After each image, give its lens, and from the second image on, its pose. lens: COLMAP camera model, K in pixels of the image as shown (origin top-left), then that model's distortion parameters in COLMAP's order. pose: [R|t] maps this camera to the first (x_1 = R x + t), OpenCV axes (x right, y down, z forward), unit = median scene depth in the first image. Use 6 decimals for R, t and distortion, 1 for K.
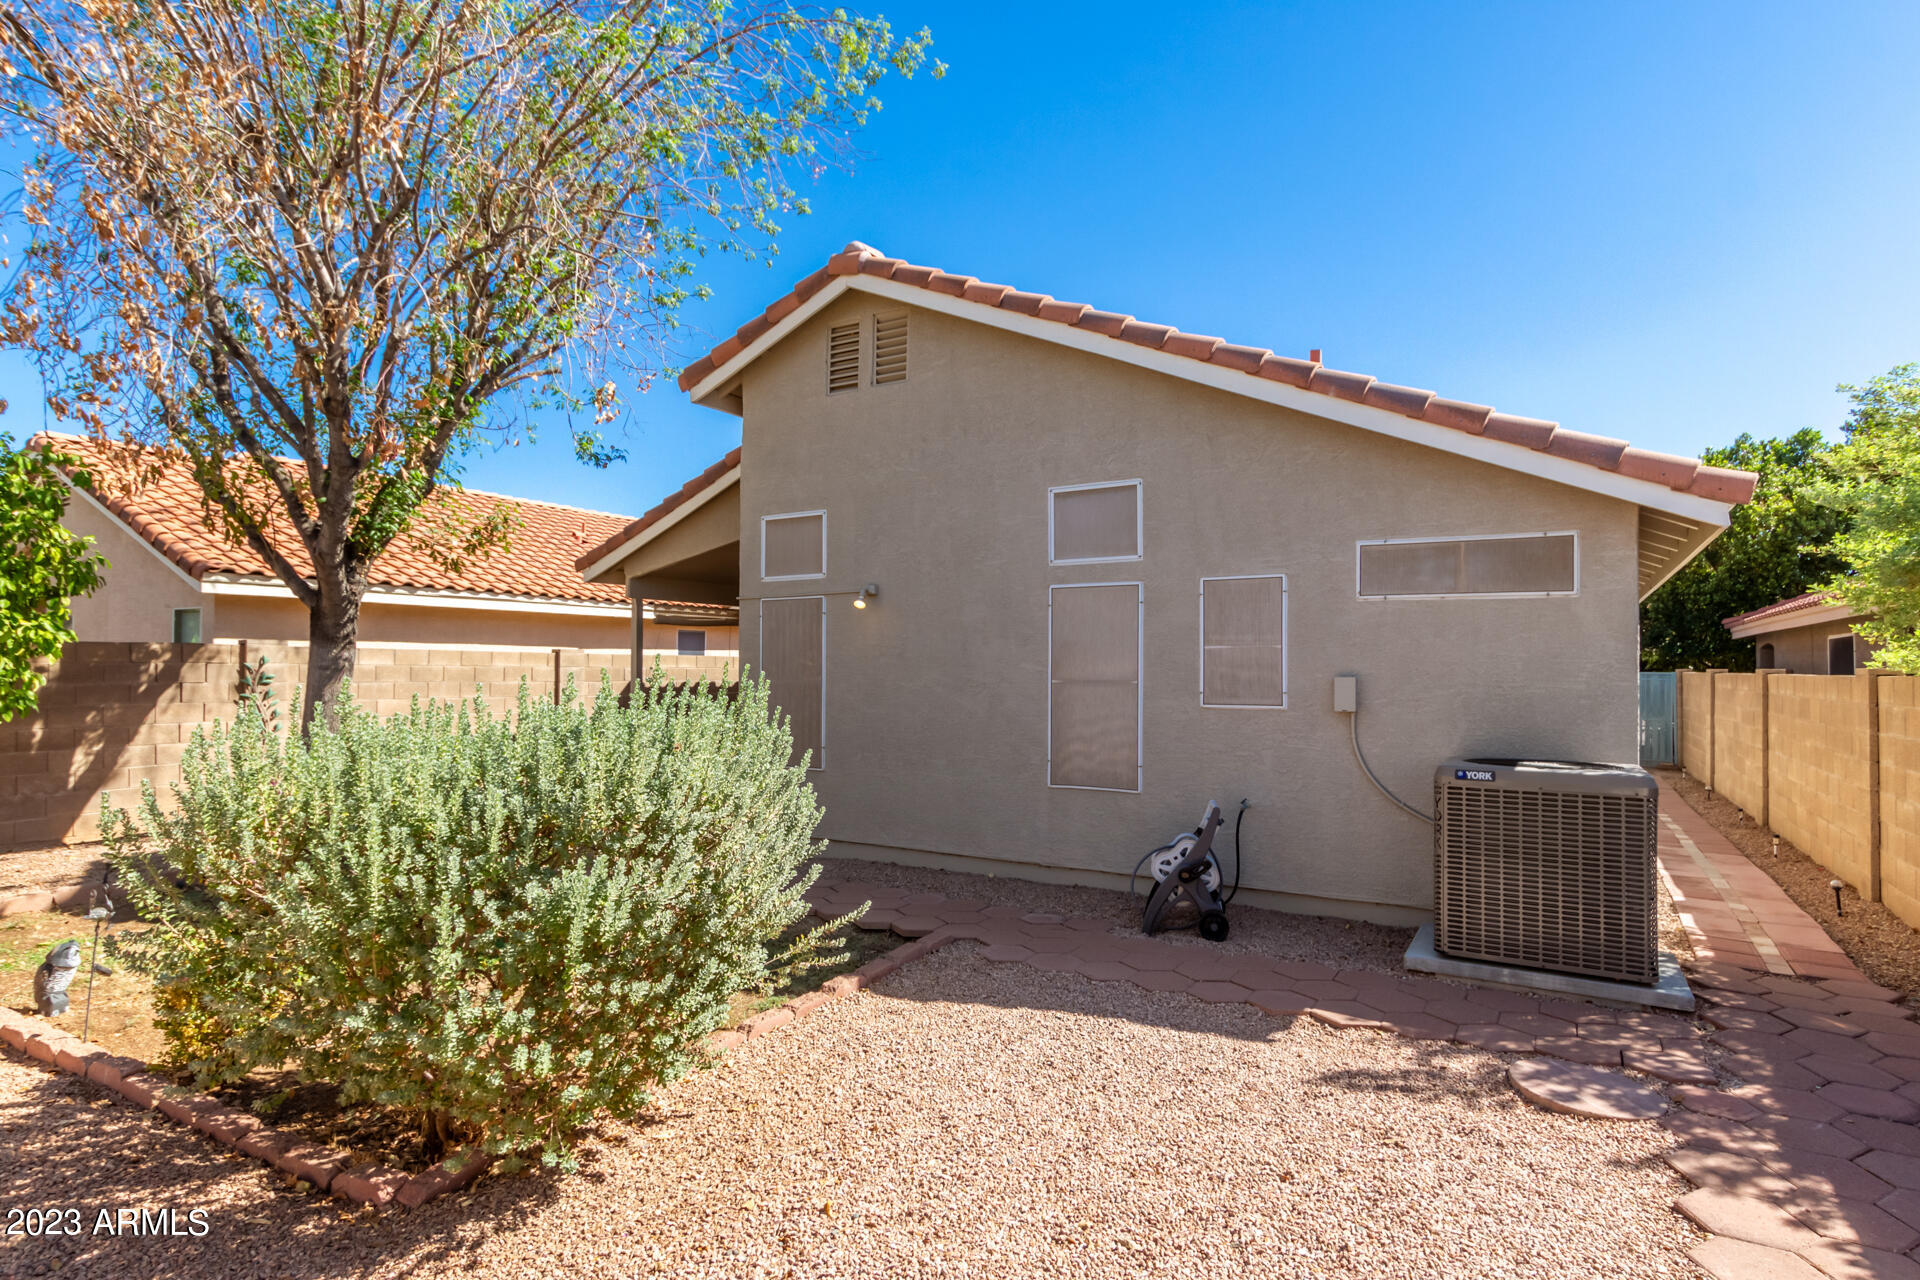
lens RADIAL K [[1001.7, 0, 960.0], [0, 1001.7, 640.0], [0, 0, 1]] dist [0.005274, 0.000503]
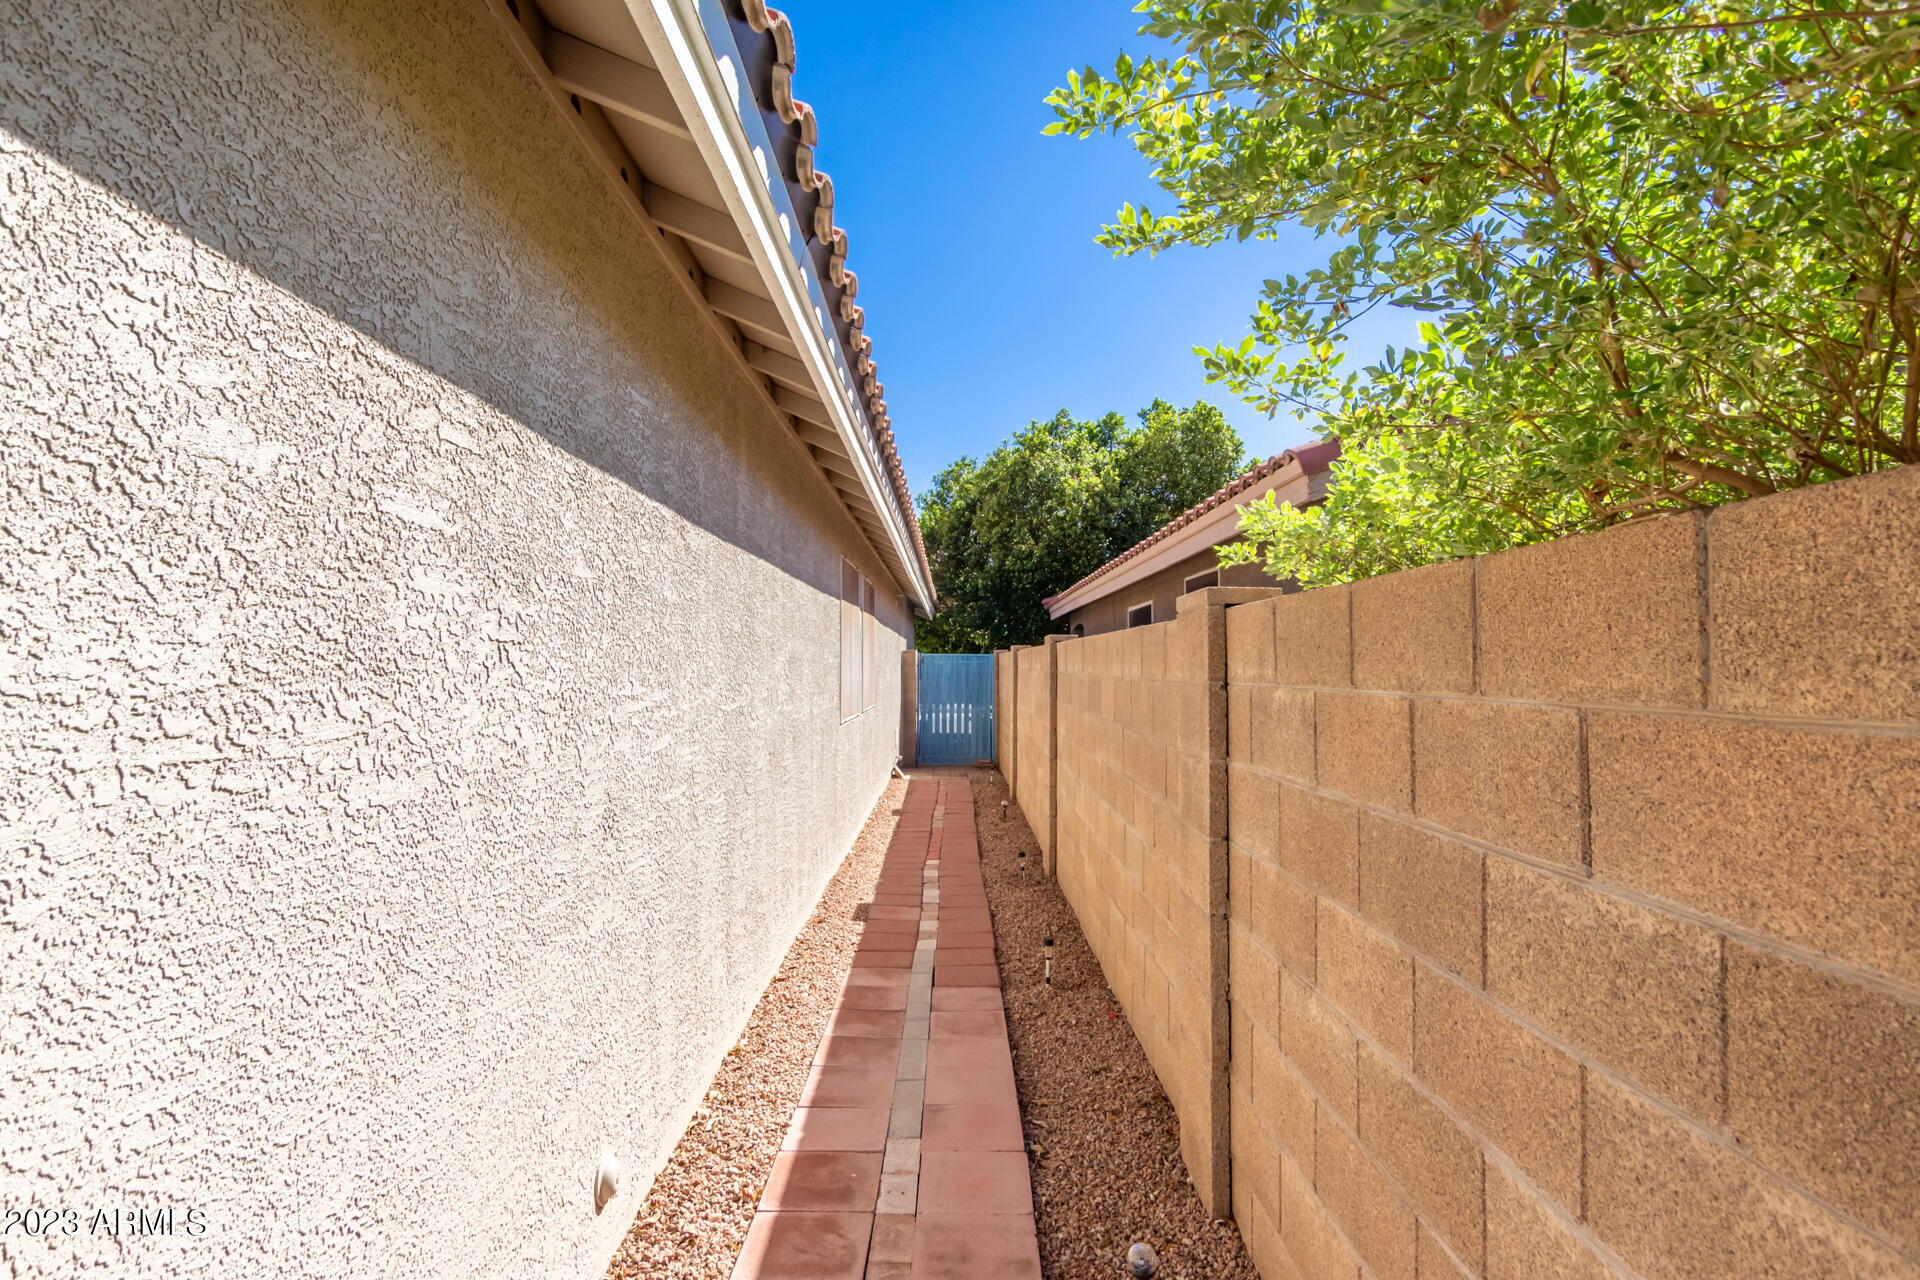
lens RADIAL K [[1001.7, 0, 960.0], [0, 1001.7, 640.0], [0, 0, 1]] dist [0.005274, 0.000503]
pose [[0.854483, 0.003938, 0.519465, 0.311337], [-0.006347, 0.999976, 0.002860, 0.023269], [-0.519441, -0.005741, 0.854487, 0.360426]]
